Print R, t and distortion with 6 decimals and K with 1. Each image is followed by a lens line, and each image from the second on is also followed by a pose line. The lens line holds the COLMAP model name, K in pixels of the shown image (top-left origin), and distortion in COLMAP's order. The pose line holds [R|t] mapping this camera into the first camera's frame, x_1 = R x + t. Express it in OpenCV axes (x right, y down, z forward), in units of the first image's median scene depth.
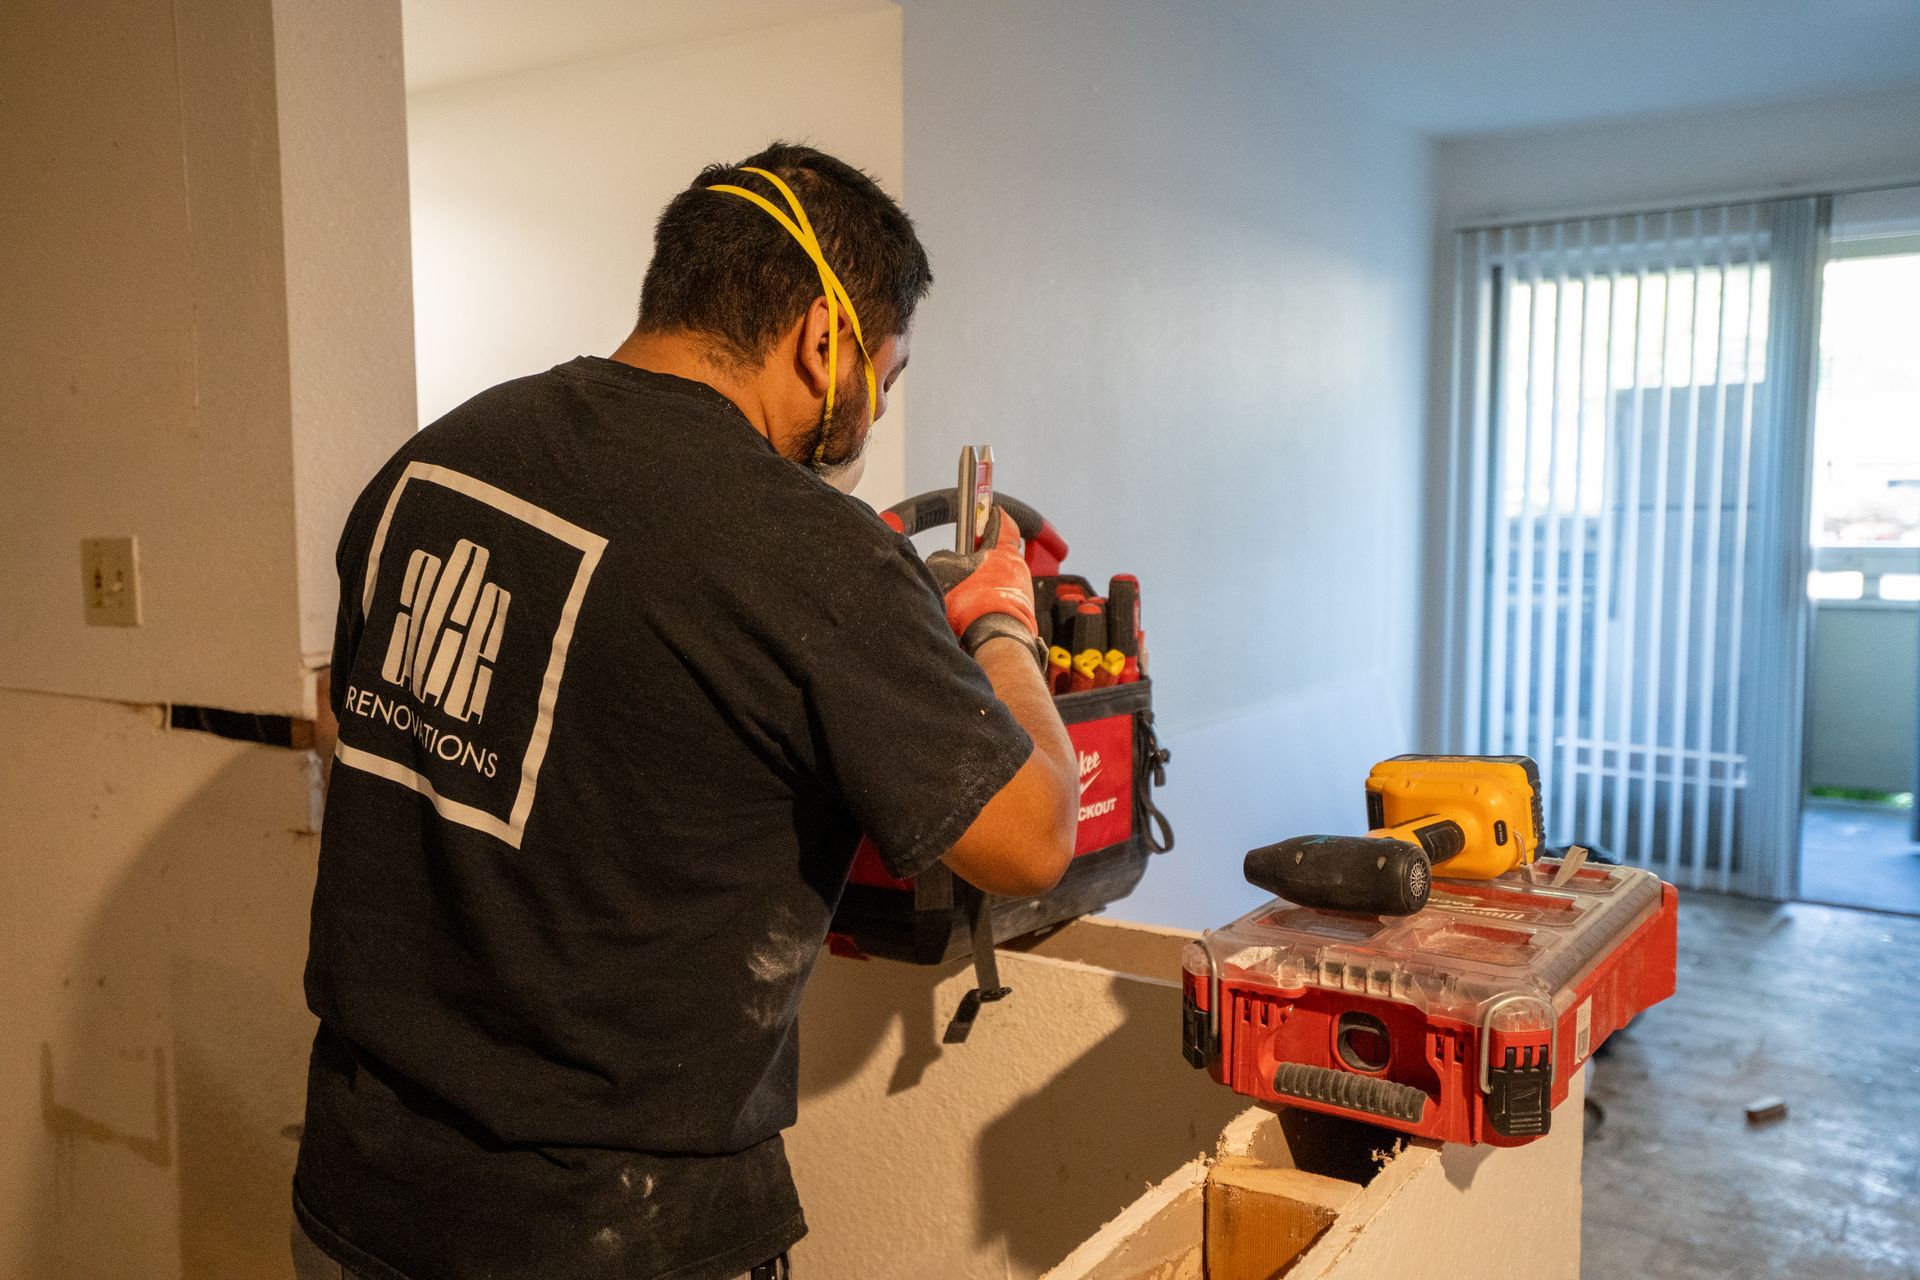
lens RADIAL K [[1695.9, 0, 960.0], [0, 1695.9, 640.0], [0, 0, 1]] dist [0.049330, 0.069663]
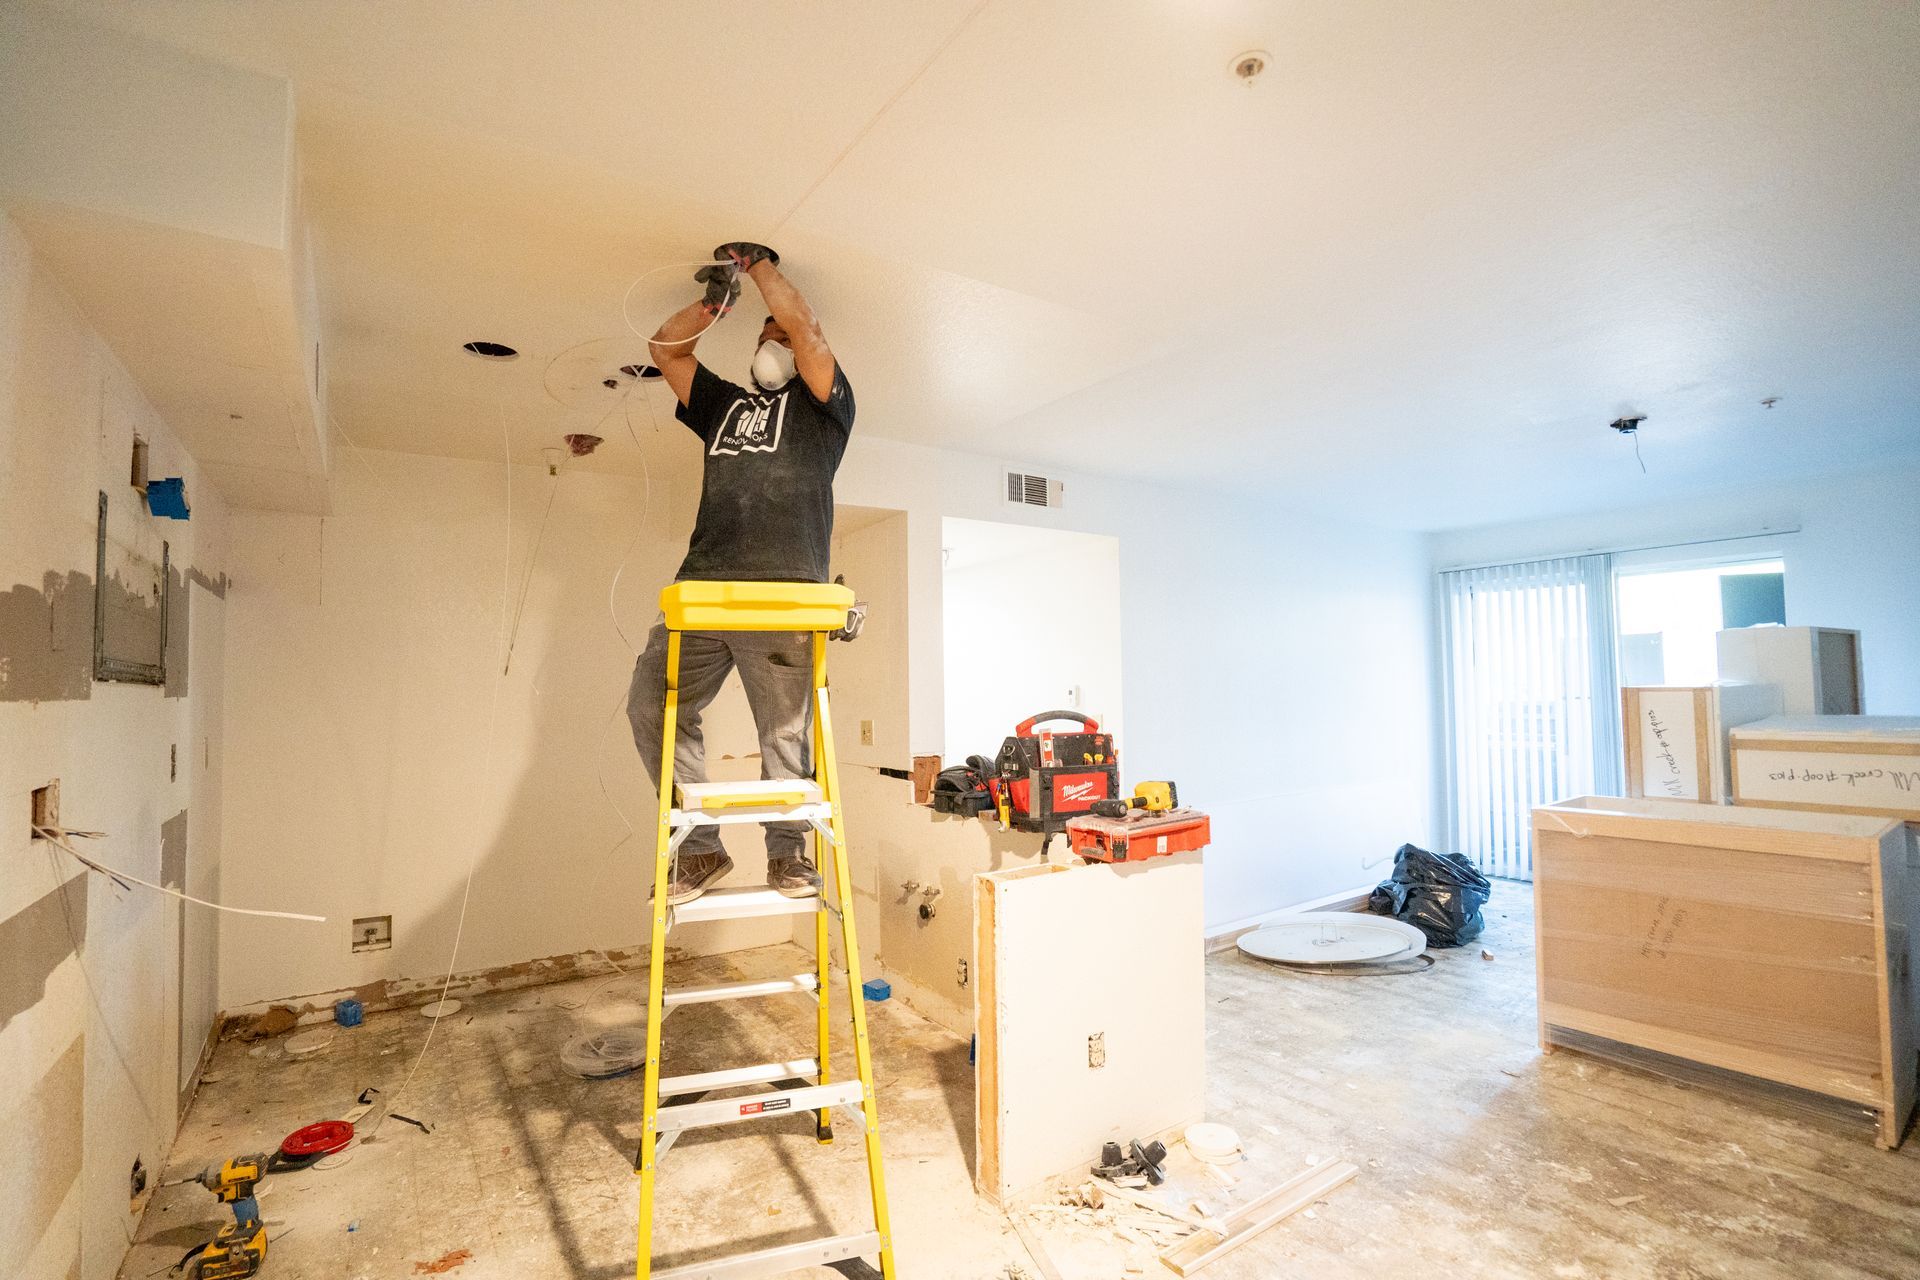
lens RADIAL K [[965.5, 0, 960.0], [0, 965.5, 640.0], [0, 0, 1]] dist [-0.054280, 0.023077]
pose [[0.922980, -0.026916, -0.383906, 0.440553], [-0.022012, 0.992226, -0.122486, 0.015329], [0.384218, 0.121503, 0.915212, -0.748603]]
